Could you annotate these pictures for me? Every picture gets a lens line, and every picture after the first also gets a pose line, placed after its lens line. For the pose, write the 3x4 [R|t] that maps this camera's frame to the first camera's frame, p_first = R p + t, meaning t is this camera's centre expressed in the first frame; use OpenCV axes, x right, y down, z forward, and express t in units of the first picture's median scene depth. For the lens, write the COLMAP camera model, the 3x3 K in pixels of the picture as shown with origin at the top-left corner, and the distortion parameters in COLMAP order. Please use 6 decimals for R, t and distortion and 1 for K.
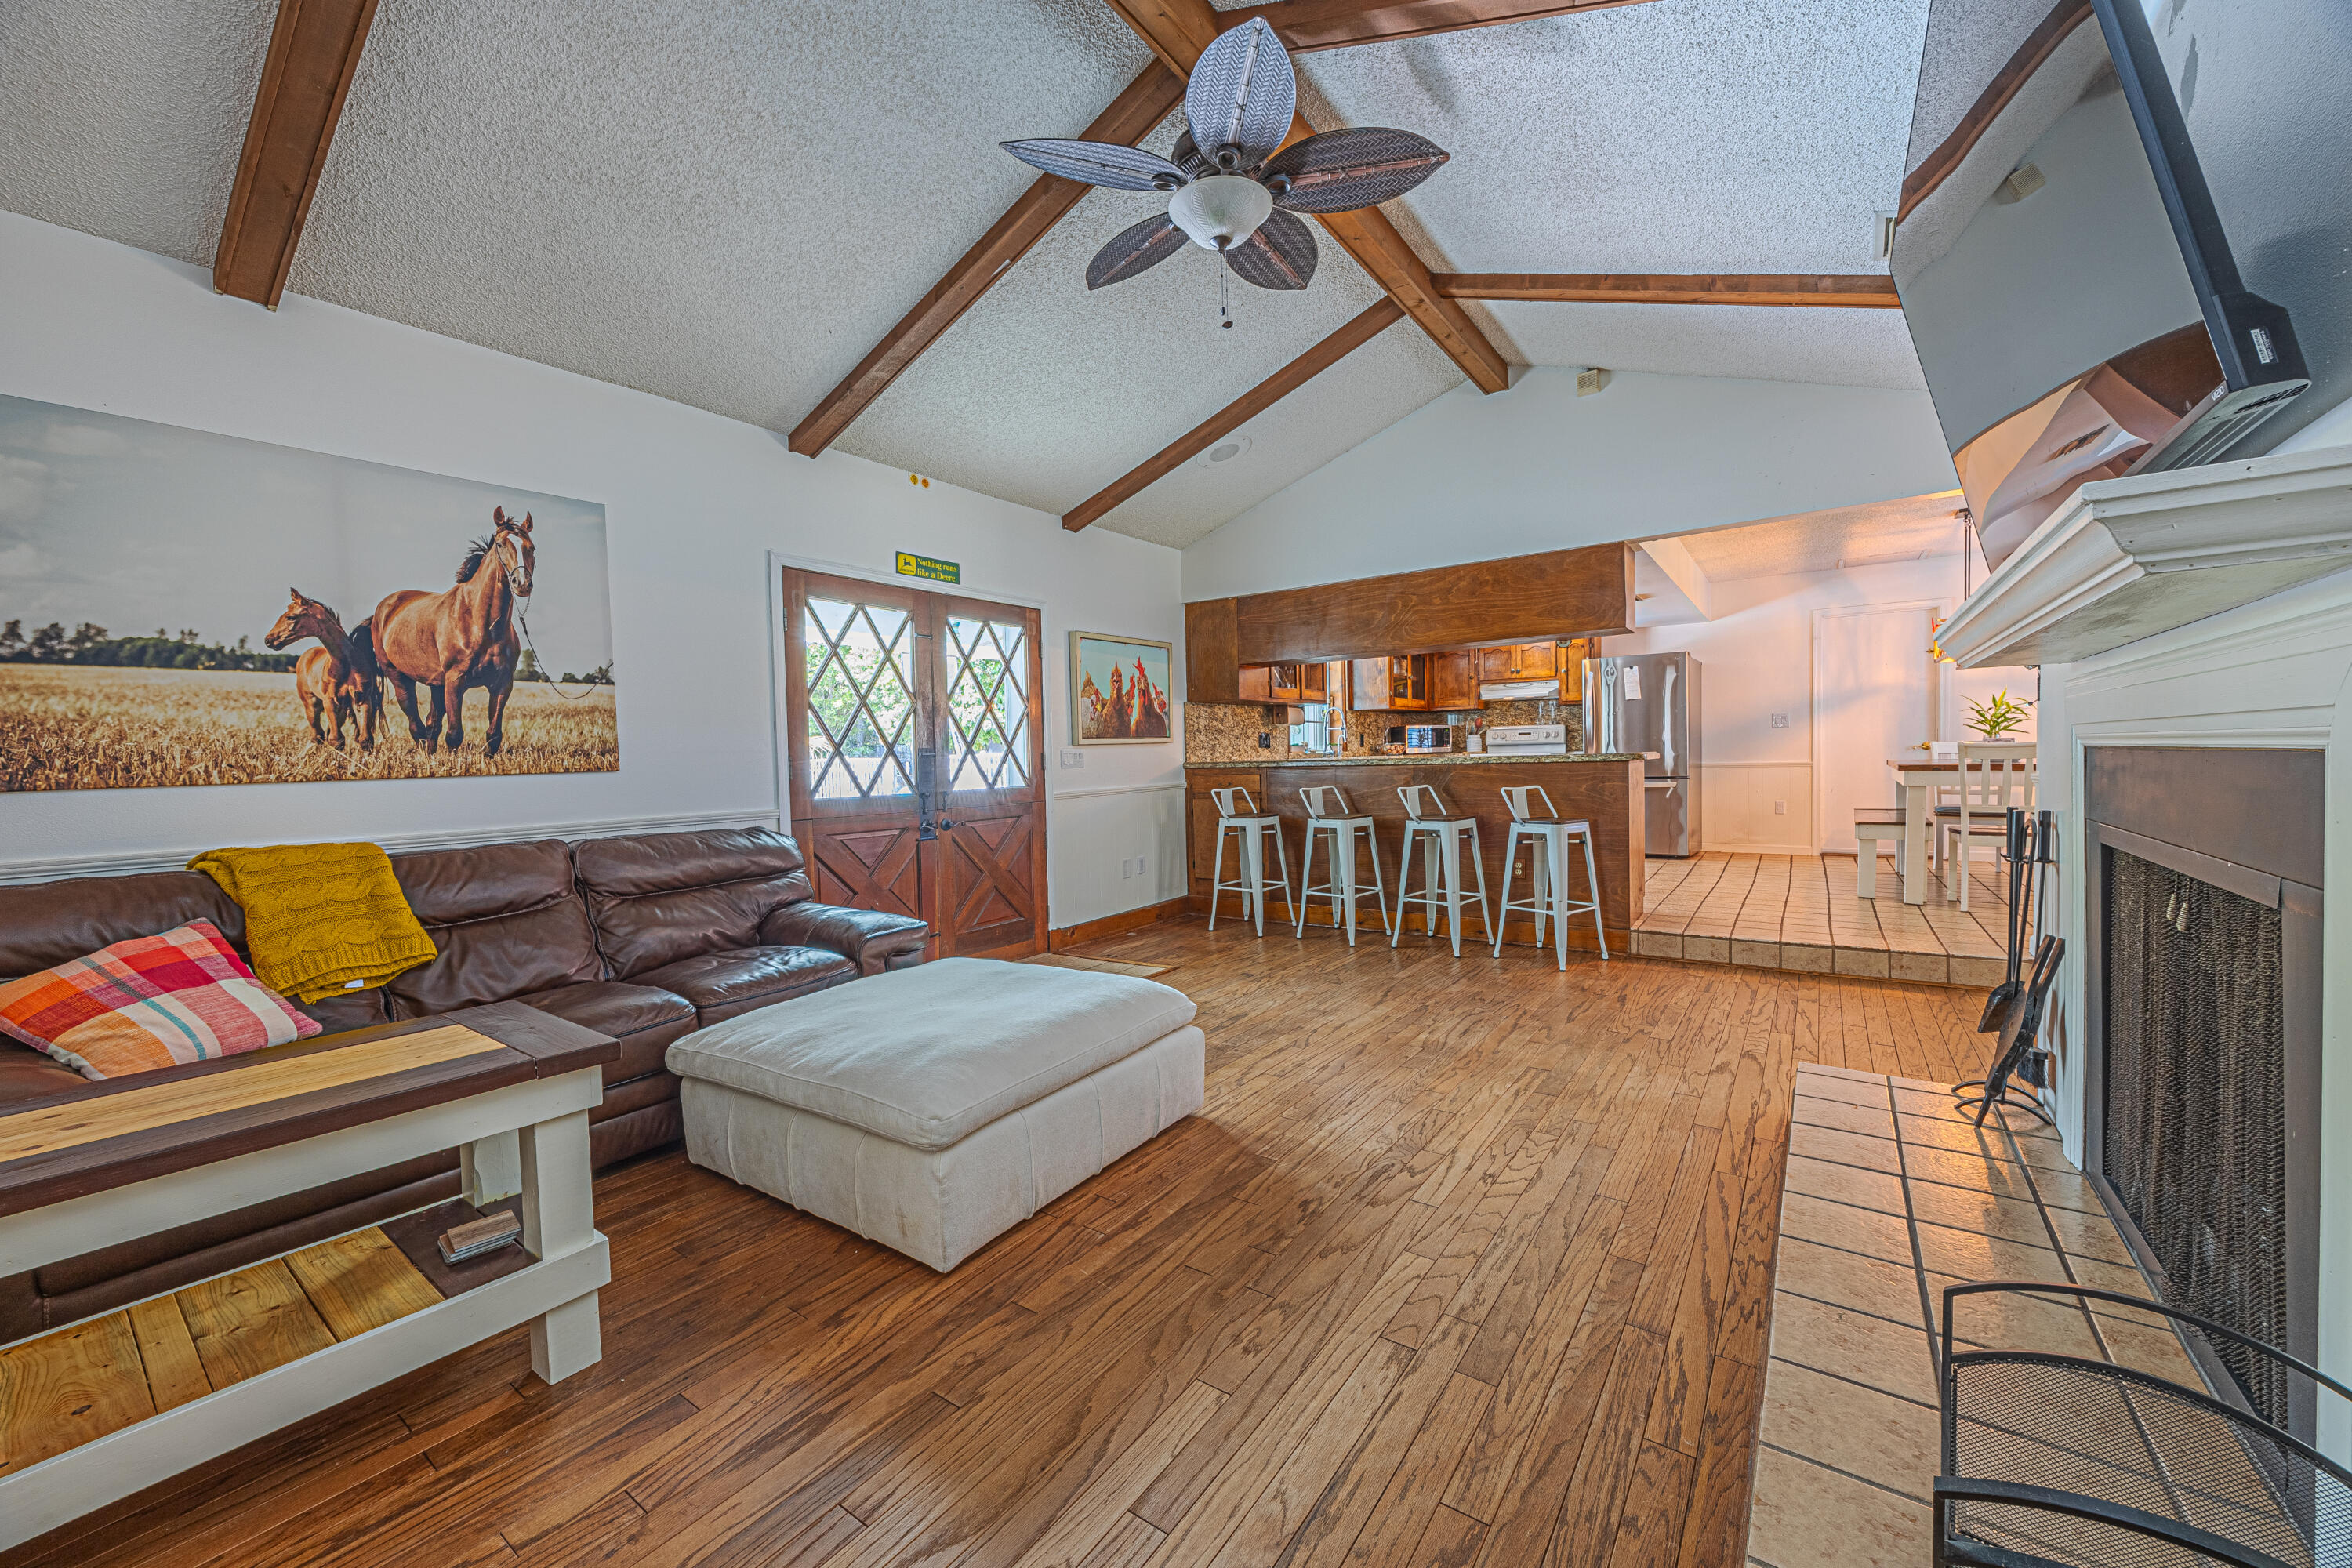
lens RADIAL K [[896.0, 0, 1163.0], [0, 896.0, 791.4], [0, 0, 1]] dist [0.000671, -0.001006]
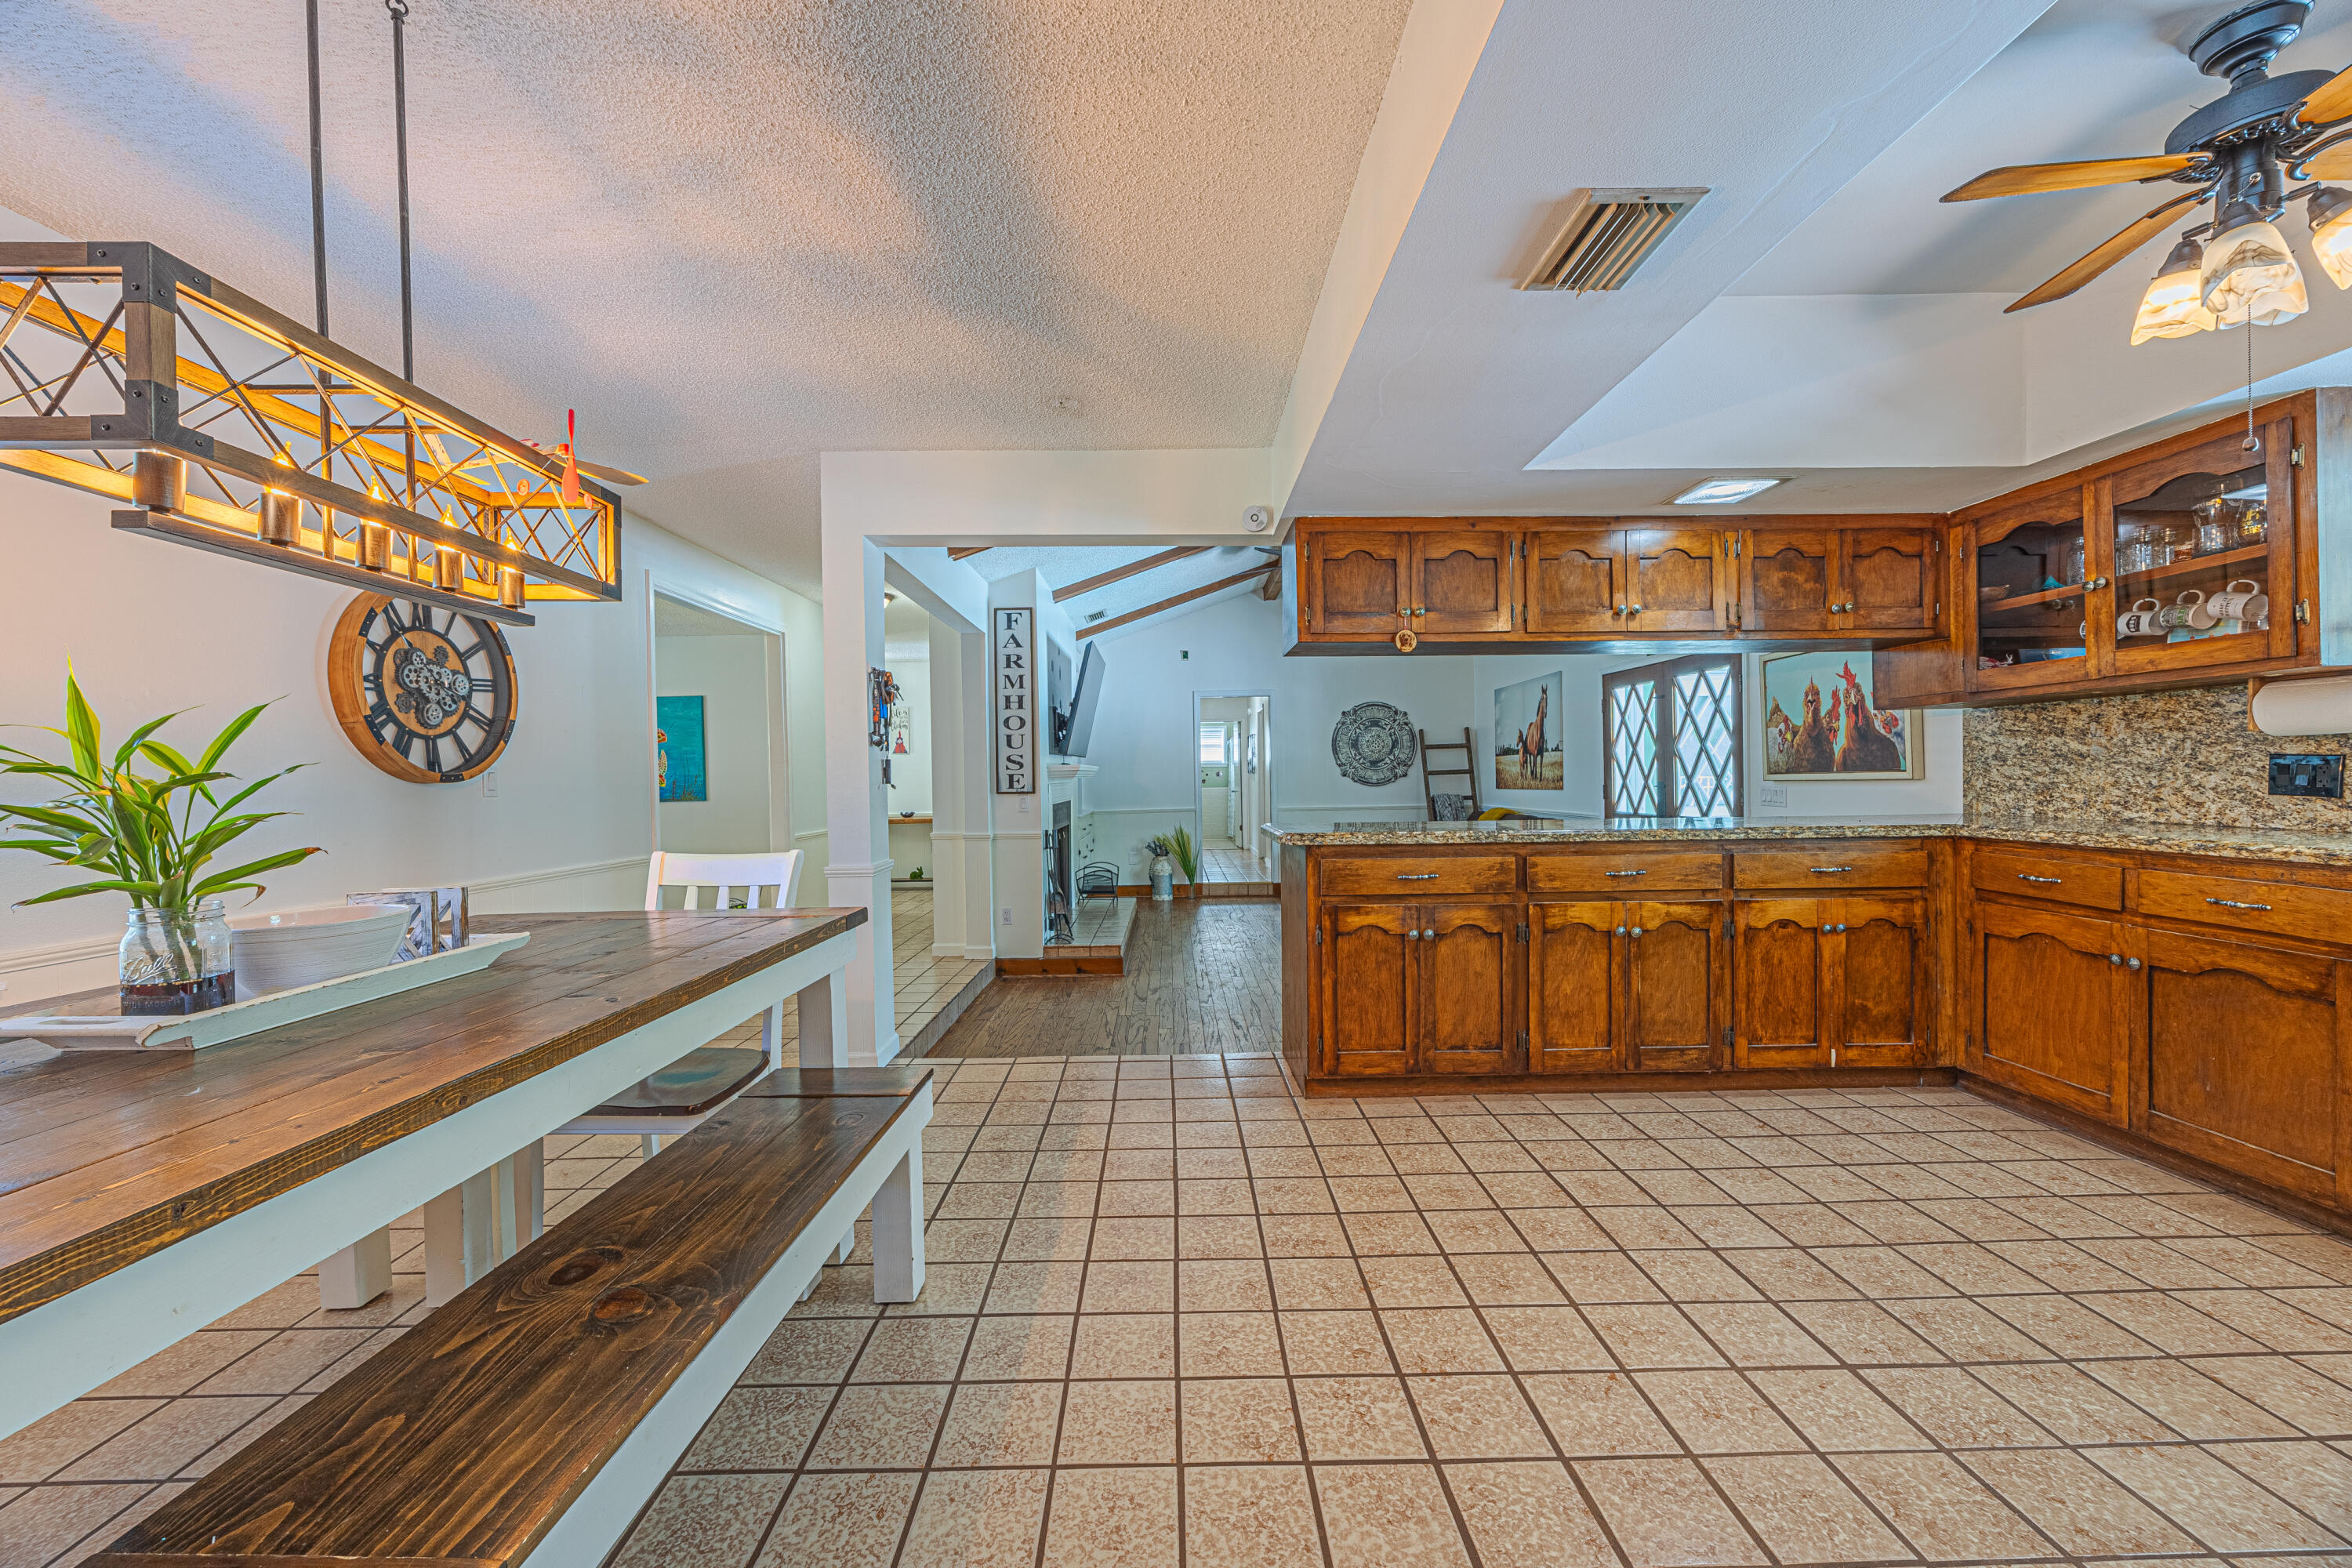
lens RADIAL K [[896.0, 0, 1173.3], [0, 896.0, 786.0], [0, 0, 1]] dist [0.000671, -0.001006]
pose [[-0.798588, 0.041586, -0.600440, 1.254632], [0.009387, 0.998349, 0.056661, -0.141093], [0.601805, 0.039613, -0.797660, 1.855988]]
